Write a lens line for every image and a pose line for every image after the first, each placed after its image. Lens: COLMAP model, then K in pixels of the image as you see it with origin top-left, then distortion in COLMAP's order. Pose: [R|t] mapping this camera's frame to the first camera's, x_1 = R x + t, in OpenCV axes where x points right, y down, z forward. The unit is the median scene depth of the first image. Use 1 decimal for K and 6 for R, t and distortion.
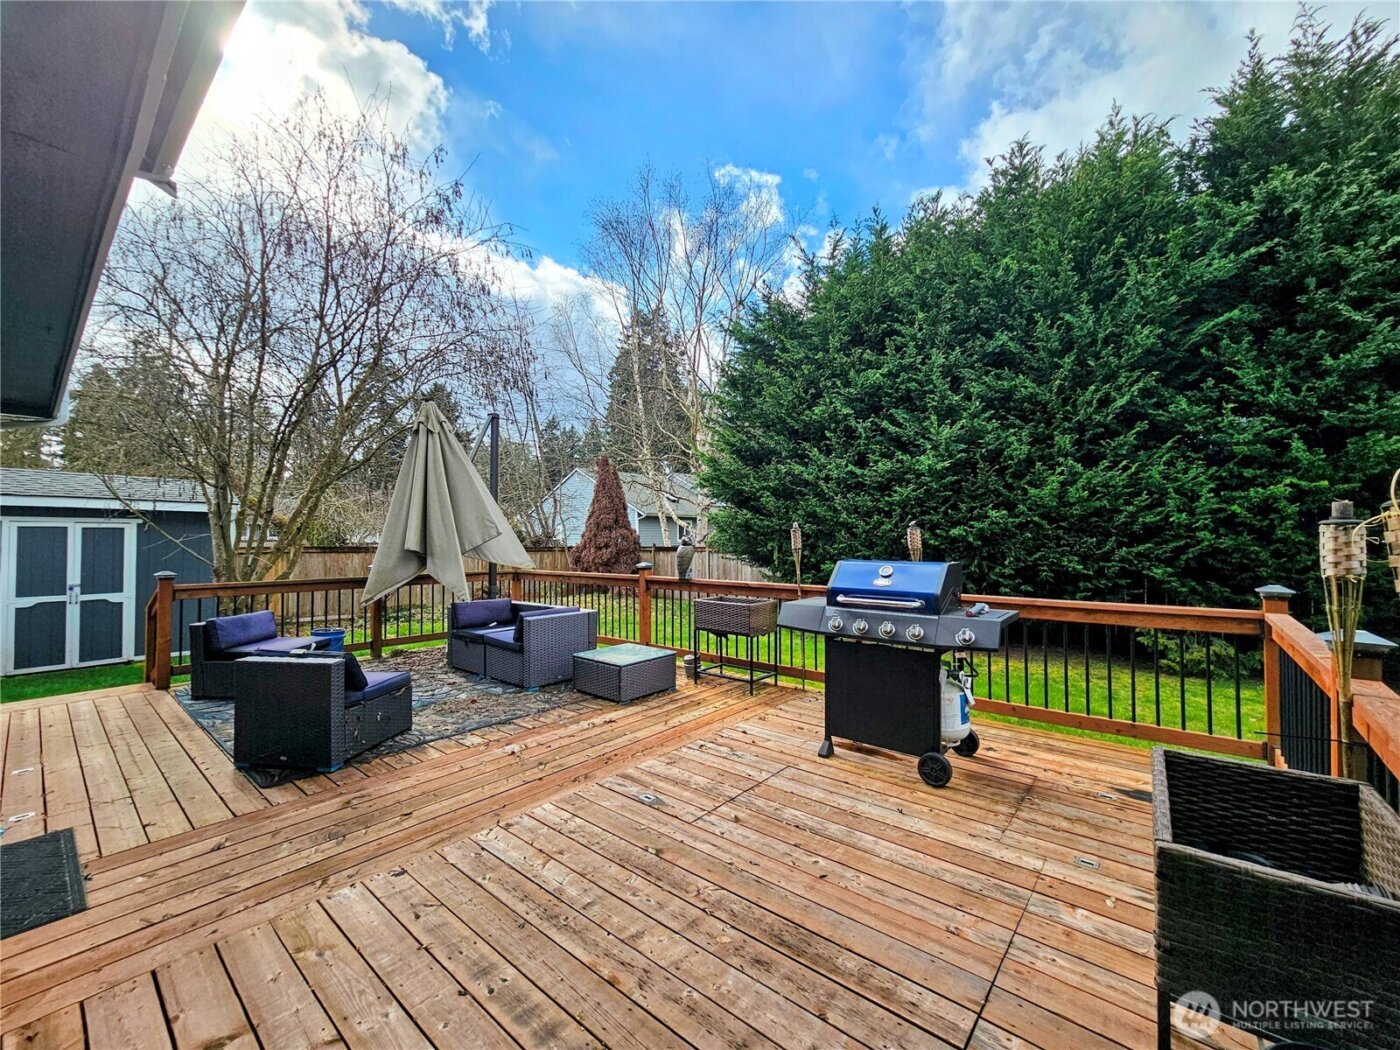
lens RADIAL K [[577.1, 0, 701.7], [0, 577.1, 528.9], [0, 0, 1]] dist [-0.005328, 0.003803]
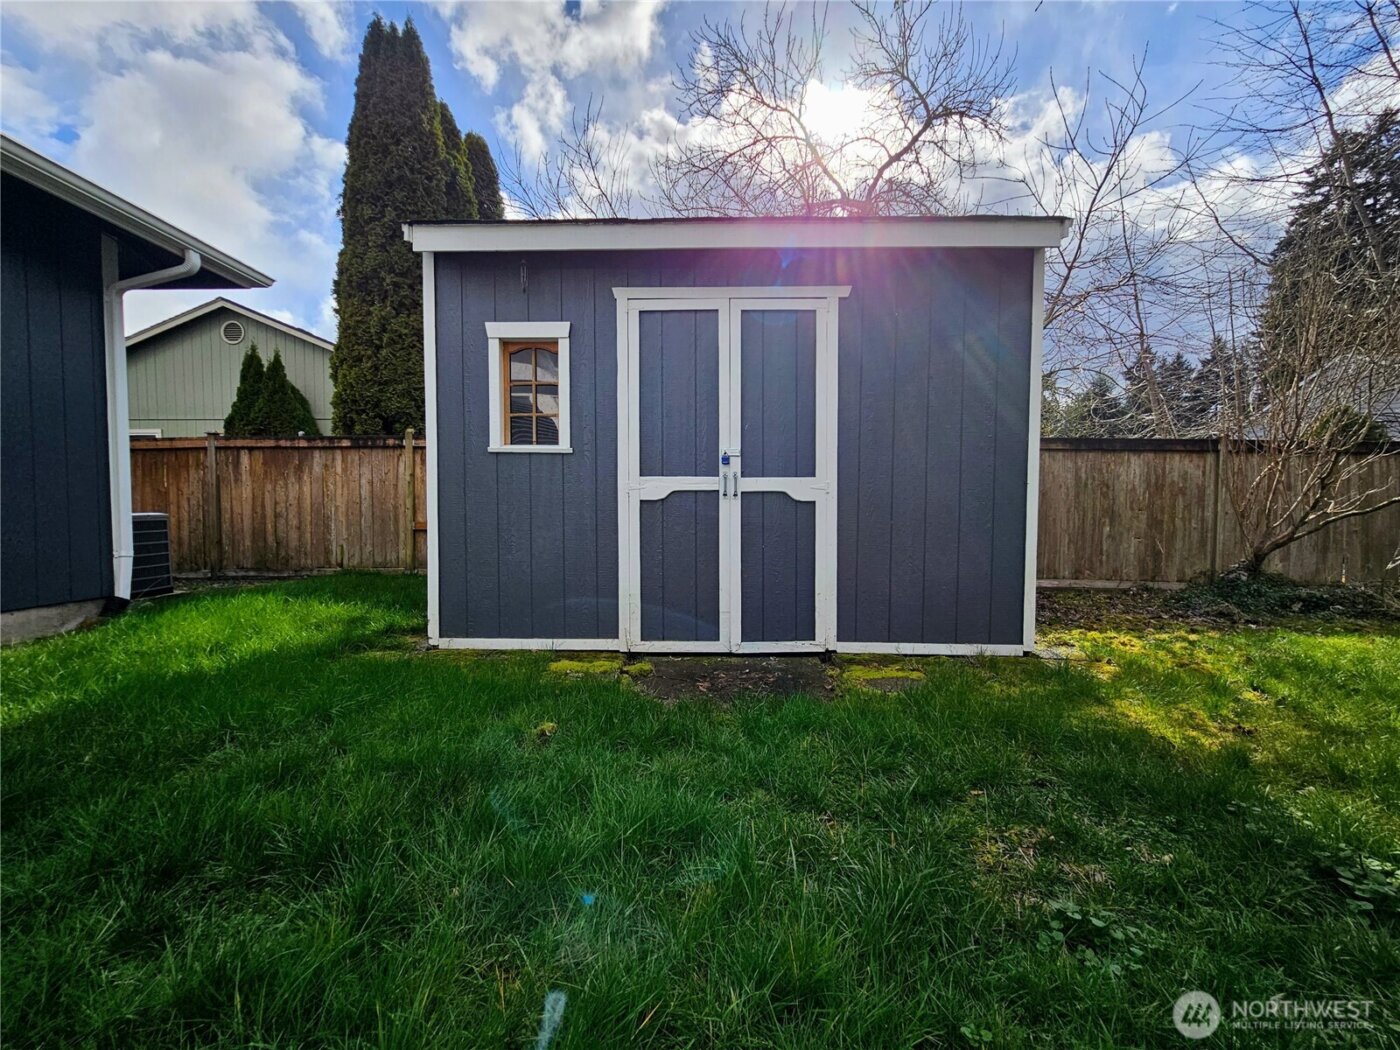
lens RADIAL K [[577.1, 0, 696.8], [0, 577.1, 529.1], [0, 0, 1]] dist [-0.005328, 0.003803]
pose [[0.632493, 0.023000, -0.774224, -0.782856], [0.016011, 0.998957, 0.042756, 0.133148], [0.774400, -0.039439, 0.631466, 0.718252]]
